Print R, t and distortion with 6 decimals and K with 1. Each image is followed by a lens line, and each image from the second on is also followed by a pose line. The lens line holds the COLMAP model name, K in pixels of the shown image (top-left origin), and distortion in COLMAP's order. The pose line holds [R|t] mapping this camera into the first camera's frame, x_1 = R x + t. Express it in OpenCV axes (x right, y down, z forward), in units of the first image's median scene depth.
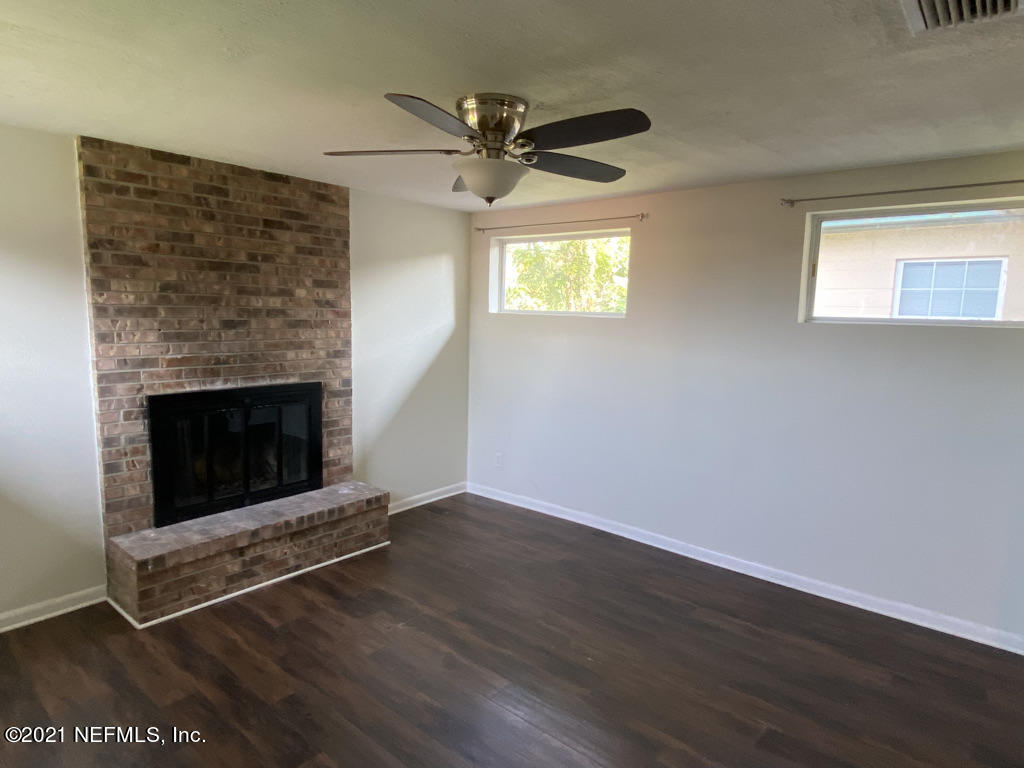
lens RADIAL K [[585.4, 0, 510.6], [0, 585.4, 391.0], [0, 0, 1]] dist [0.071449, -0.097802]
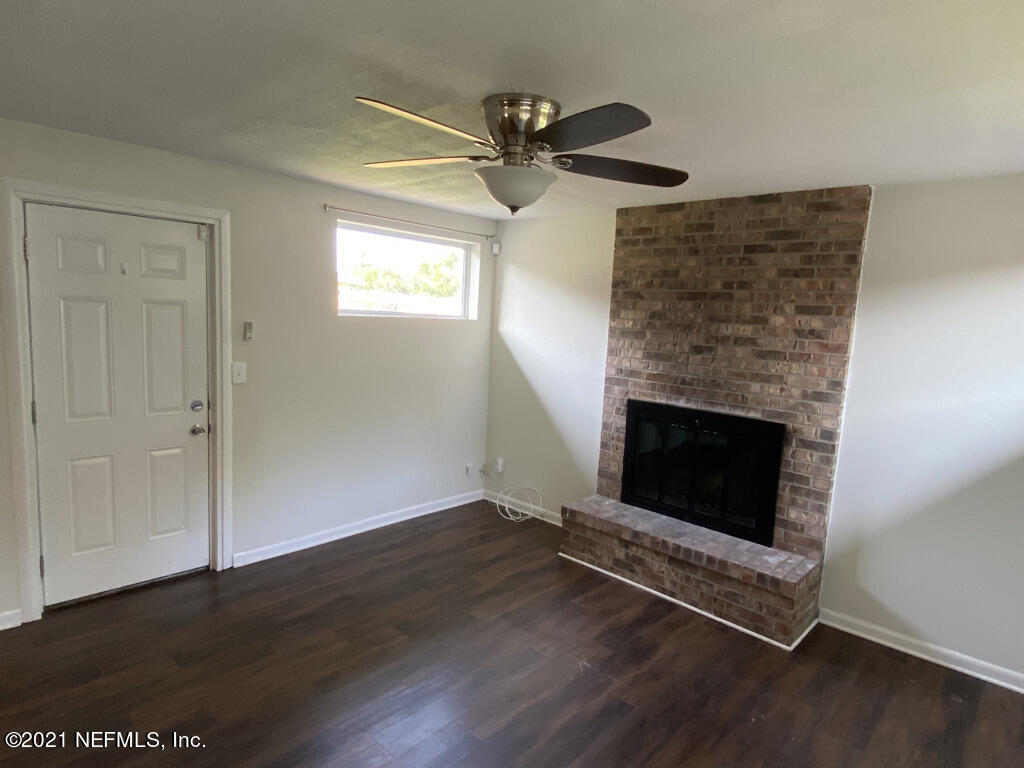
lens RADIAL K [[585.4, 0, 510.6], [0, 585.4, 391.0], [0, 0, 1]] dist [0.071449, -0.097802]
pose [[-0.034803, 0.107518, -0.993594, 0.599820], [-0.189451, 0.975460, 0.112192, -0.093330], [0.981273, 0.192142, -0.013580, 0.688098]]
